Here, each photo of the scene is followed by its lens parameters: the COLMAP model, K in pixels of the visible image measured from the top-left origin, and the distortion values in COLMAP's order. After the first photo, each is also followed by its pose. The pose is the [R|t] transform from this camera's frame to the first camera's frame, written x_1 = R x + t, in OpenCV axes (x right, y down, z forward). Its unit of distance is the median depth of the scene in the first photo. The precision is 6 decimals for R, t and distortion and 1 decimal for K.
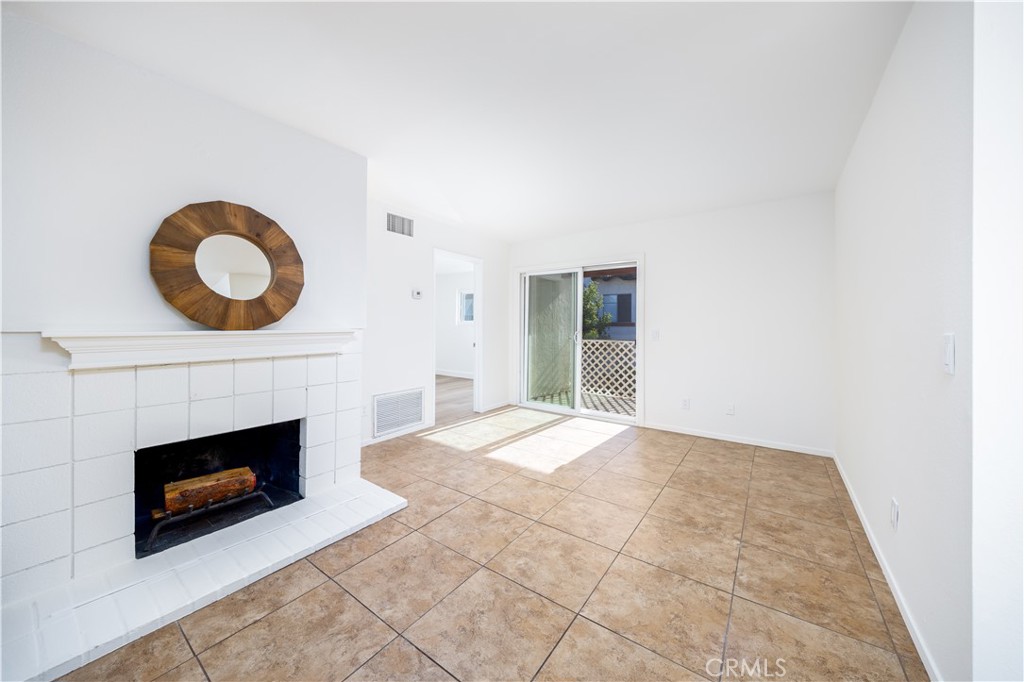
lens RADIAL K [[358.0, 0, 513.7], [0, 358.0, 325.3], [0, 0, 1]] dist [-0.000726, -0.000645]
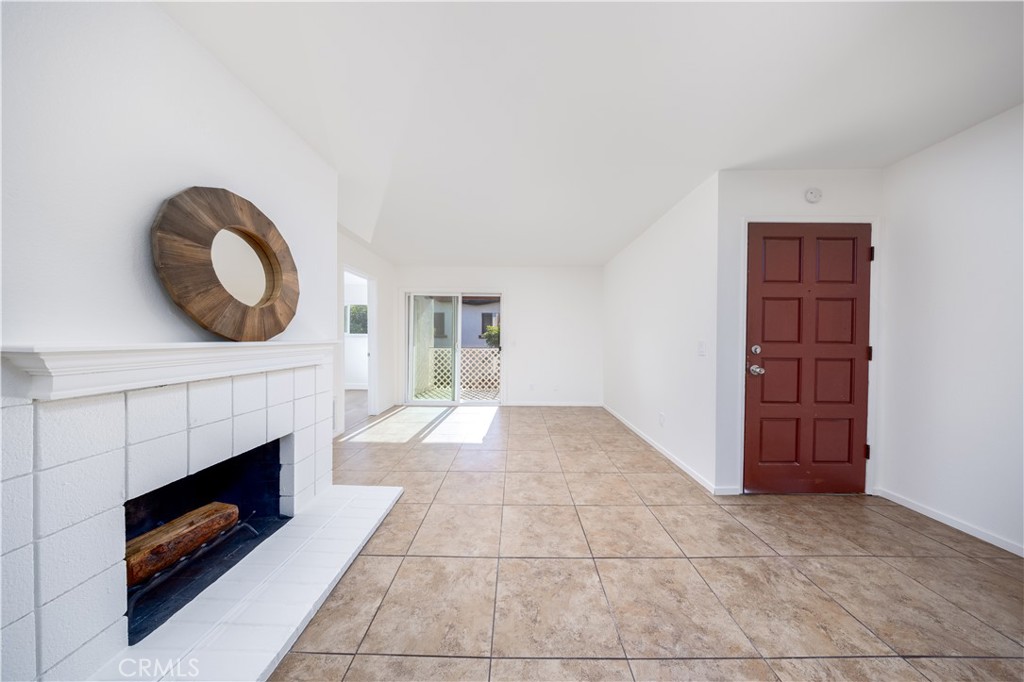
lens RADIAL K [[289.9, 0, 509.1], [0, 289.9, 341.3], [0, 0, 1]] dist [-0.001532, -0.000011]
pose [[0.817575, -0.008089, 0.575766, -0.643699], [0.000028, 0.999902, 0.014007, 0.003593], [-0.575823, -0.011436, 0.817495, 0.043693]]
